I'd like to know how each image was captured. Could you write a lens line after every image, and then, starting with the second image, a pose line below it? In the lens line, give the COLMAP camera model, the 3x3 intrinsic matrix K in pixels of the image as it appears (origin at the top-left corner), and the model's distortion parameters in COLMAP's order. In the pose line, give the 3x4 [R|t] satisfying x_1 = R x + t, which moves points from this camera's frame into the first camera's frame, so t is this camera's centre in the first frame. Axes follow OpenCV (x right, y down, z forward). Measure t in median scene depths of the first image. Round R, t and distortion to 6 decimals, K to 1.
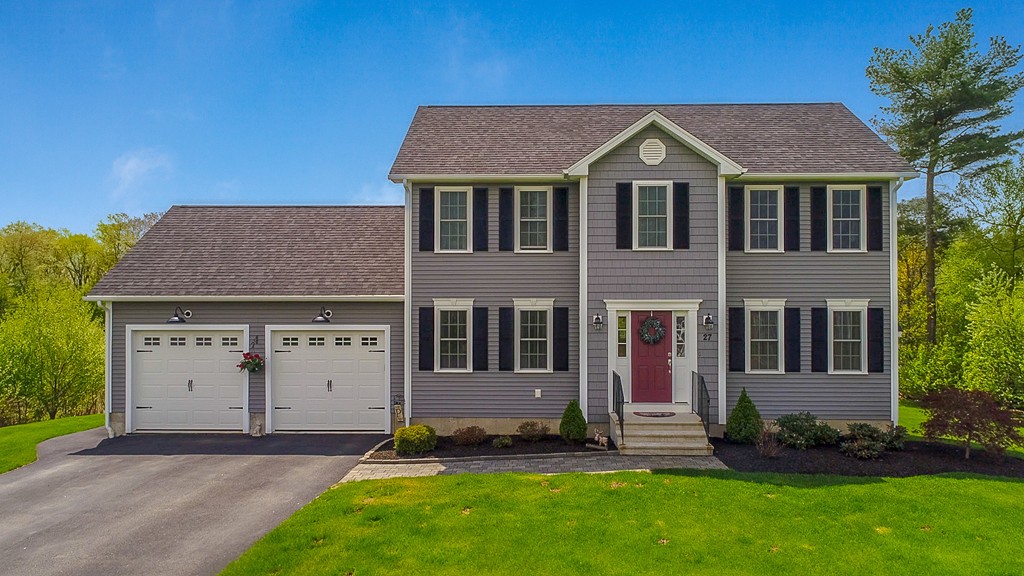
lens RADIAL K [[717.4, 0, 513.5], [0, 717.4, 287.3], [0, 0, 1]] dist [-0.007068, -0.001738]
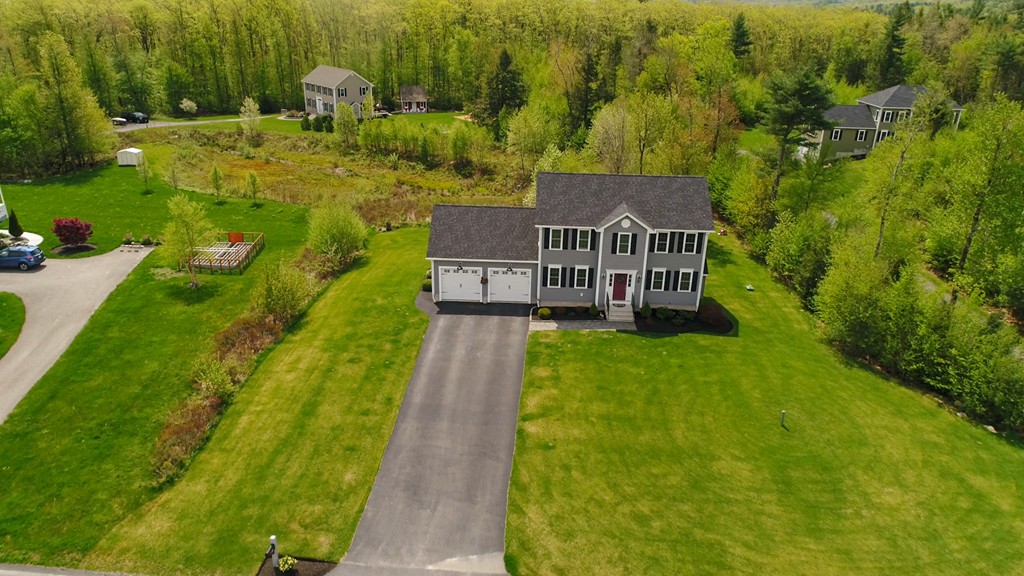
lens RADIAL K [[717.4, 0, 510.7], [0, 717.4, 288.0], [0, 0, 1]] dist [-0.007068, -0.001738]
pose [[0.999723, 0.019083, 0.013790, -0.316573], [-0.023040, 0.913490, 0.406208, -1.132488], [-0.004845, -0.406413, 0.913677, -1.805446]]
